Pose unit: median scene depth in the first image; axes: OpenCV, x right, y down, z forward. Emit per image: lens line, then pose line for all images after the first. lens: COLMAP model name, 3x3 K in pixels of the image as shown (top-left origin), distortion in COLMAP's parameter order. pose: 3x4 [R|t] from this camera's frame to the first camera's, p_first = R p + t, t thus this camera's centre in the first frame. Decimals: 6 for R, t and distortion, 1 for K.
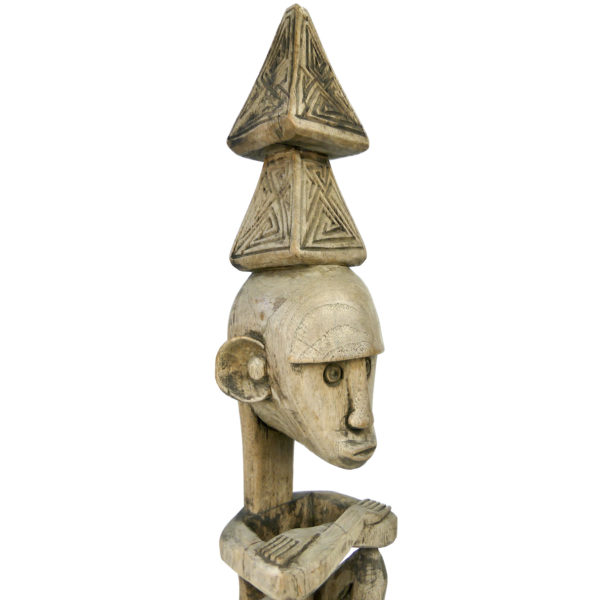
lens RADIAL K [[519.0, 0, 299.4], [0, 519.0, 292.4], [0, 0, 1]] dist [-0.027140, -0.002310]
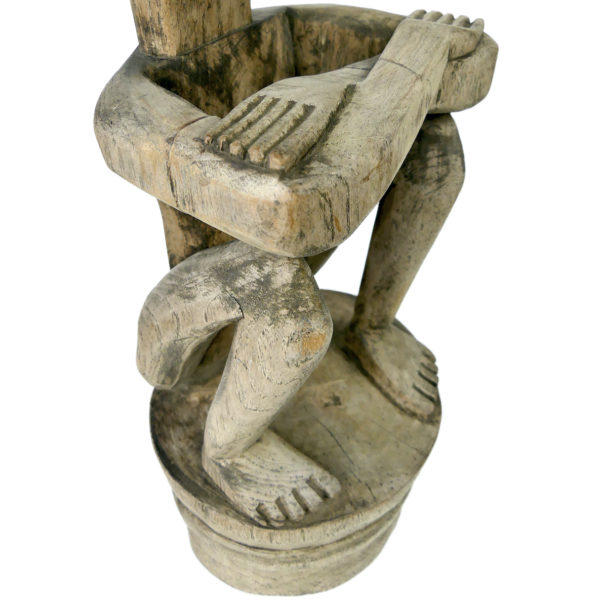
lens RADIAL K [[519.0, 0, 299.4], [0, 519.0, 292.4], [0, 0, 1]] dist [-0.027140, -0.002310]
pose [[0.977214, -0.141241, 0.158439, -0.084367], [-0.006470, 0.726287, 0.687362, 0.310809], [-0.212156, -0.672725, 0.708824, 0.620906]]
